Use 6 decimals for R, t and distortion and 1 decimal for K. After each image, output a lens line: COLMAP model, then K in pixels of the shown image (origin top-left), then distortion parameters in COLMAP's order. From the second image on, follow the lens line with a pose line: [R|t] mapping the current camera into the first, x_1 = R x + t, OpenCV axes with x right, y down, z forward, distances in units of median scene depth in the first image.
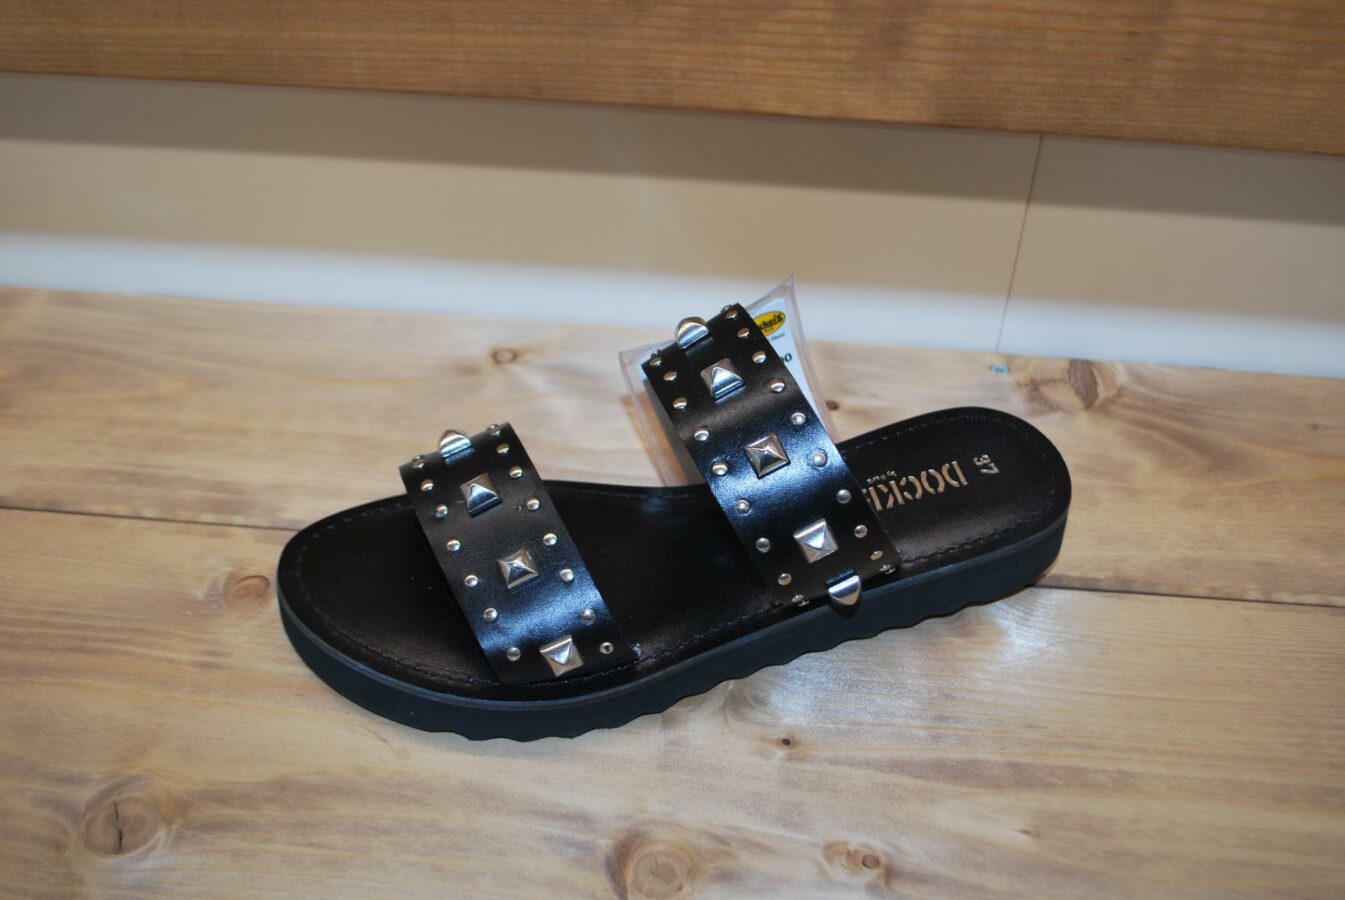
lens RADIAL K [[1439.6, 0, 675.0], [0, 1439.6, 454.8], [0, 0, 1]] dist [-0.067655, 0.000000]
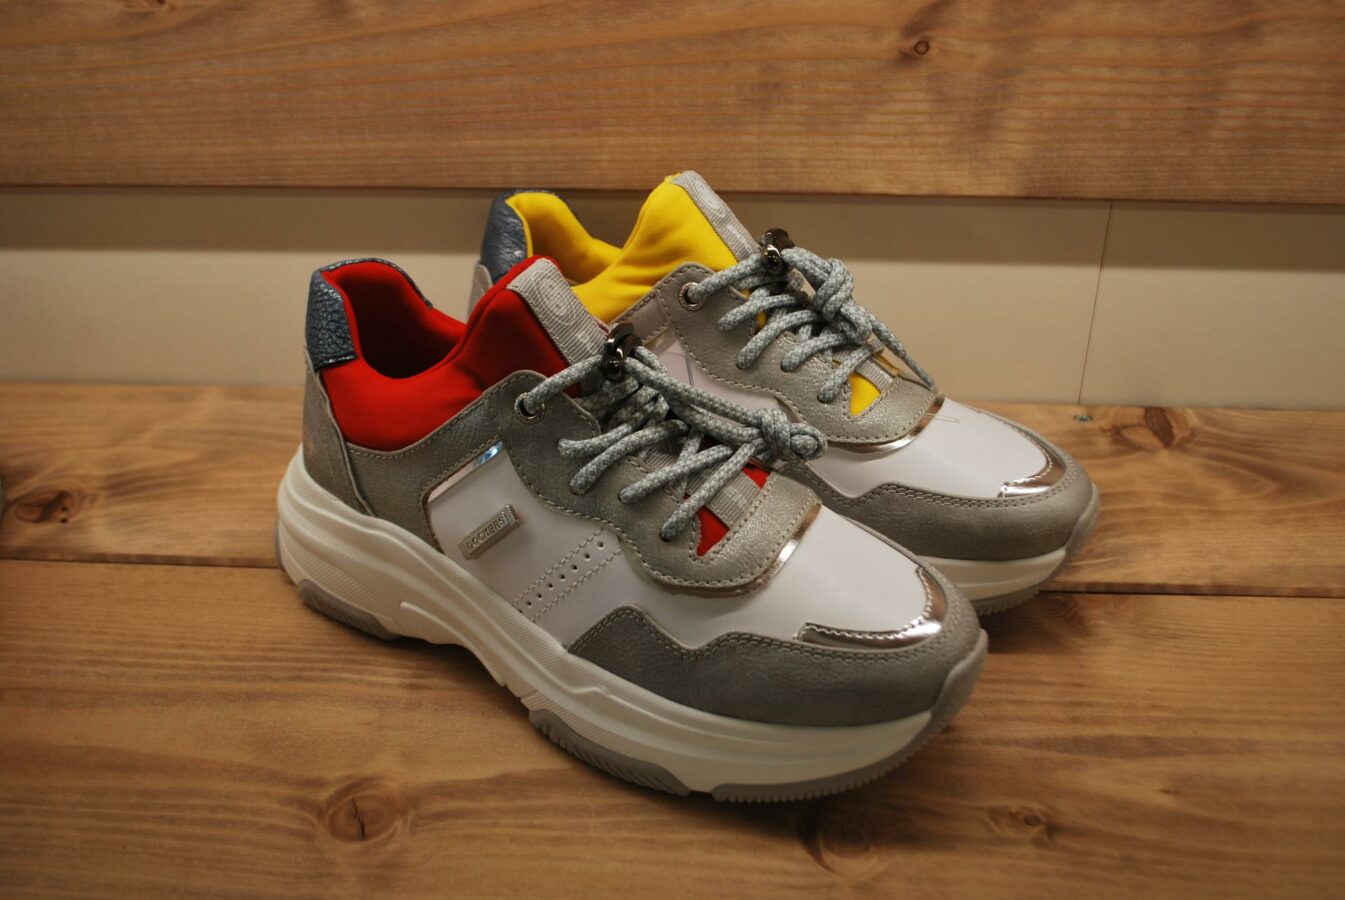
lens RADIAL K [[1414.3, 0, 669.9], [0, 1414.3, 445.2], [0, 0, 1]] dist [-0.069973, 0.000000]
pose [[0.999008, -0.042635, -0.012895, -0.095791], [0.040977, 0.993180, -0.109151, 0.079523], [0.017460, 0.108515, 0.993942, -0.103596]]
